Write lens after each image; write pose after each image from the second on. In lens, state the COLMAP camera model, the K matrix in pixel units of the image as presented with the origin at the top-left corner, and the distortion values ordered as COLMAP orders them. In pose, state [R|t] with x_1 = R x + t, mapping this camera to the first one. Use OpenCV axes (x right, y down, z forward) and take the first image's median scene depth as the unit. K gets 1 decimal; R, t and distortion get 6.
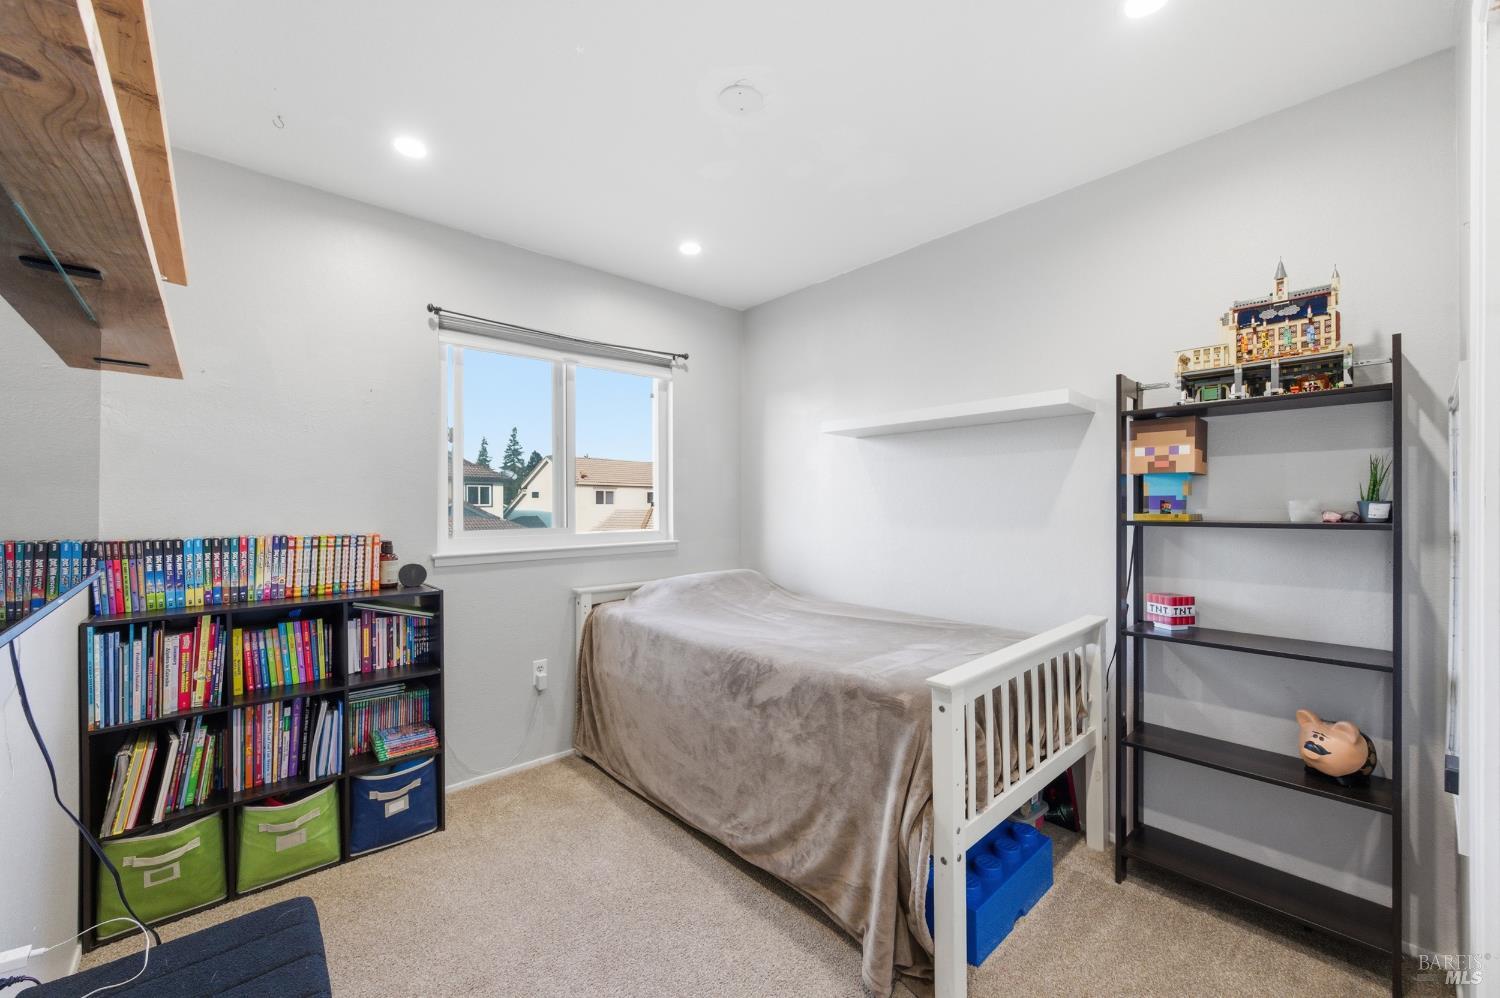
lens RADIAL K [[588.8, 0, 751.0], [0, 588.8, 500.6], [0, 0, 1]] dist [0.001840, -0.000200]
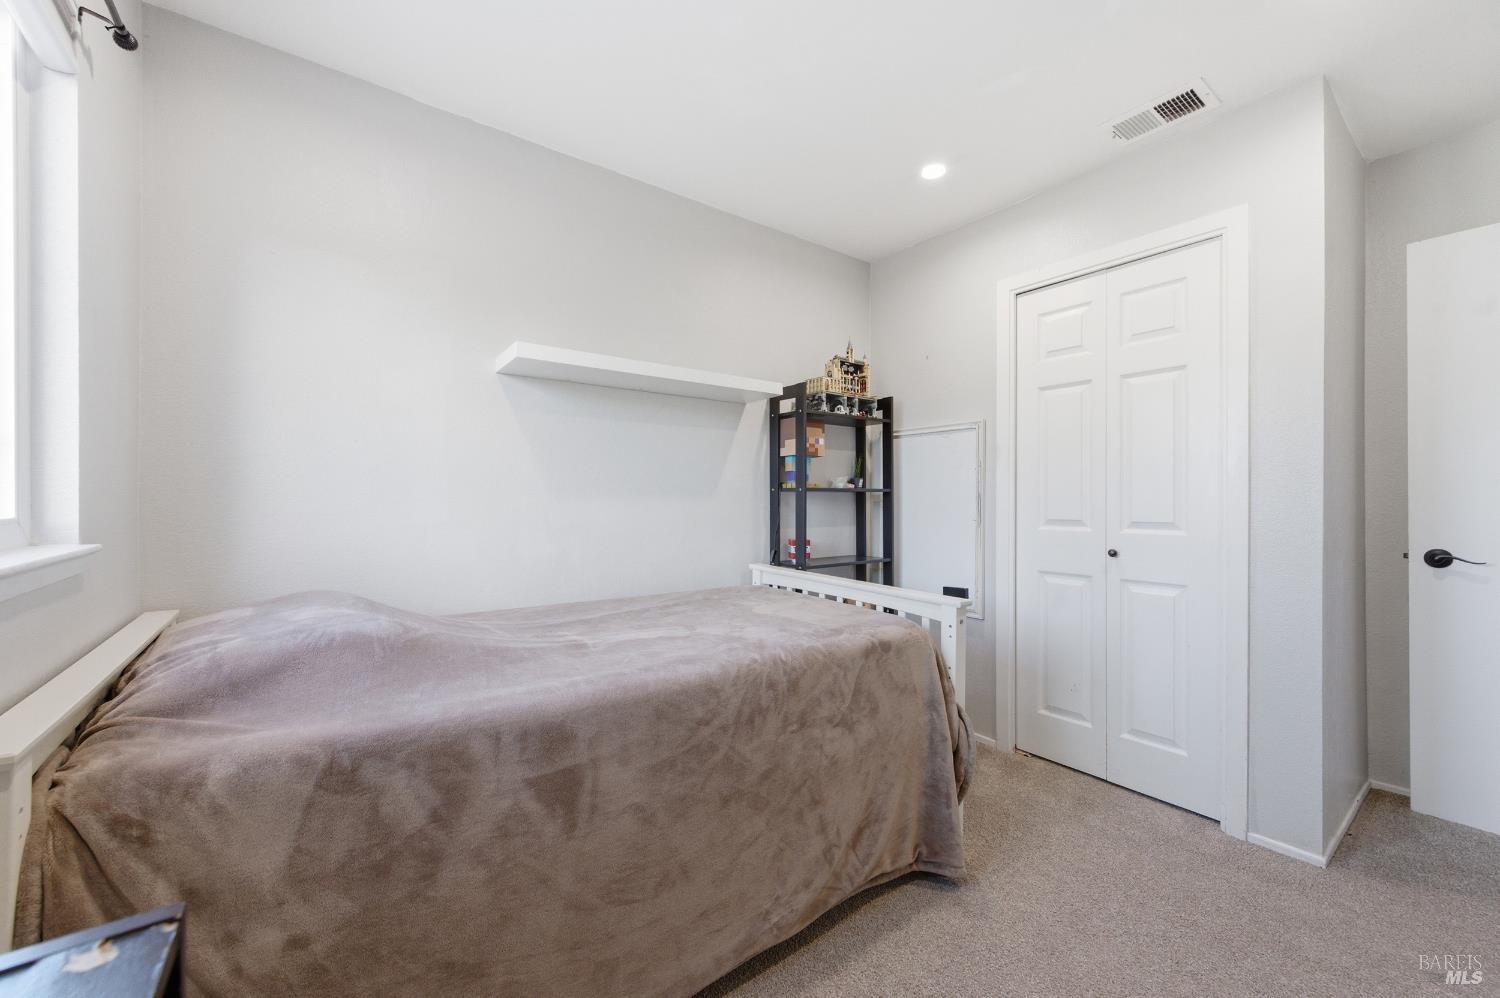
lens RADIAL K [[588.8, 0, 751.0], [0, 588.8, 500.6], [0, 0, 1]] dist [0.001840, -0.000200]
pose [[0.097421, 0.002068, 0.995241, -0.759888], [-0.005051, 0.999986, -0.001584, 0.067519], [-0.995230, -0.004872, 0.097430, 0.993881]]
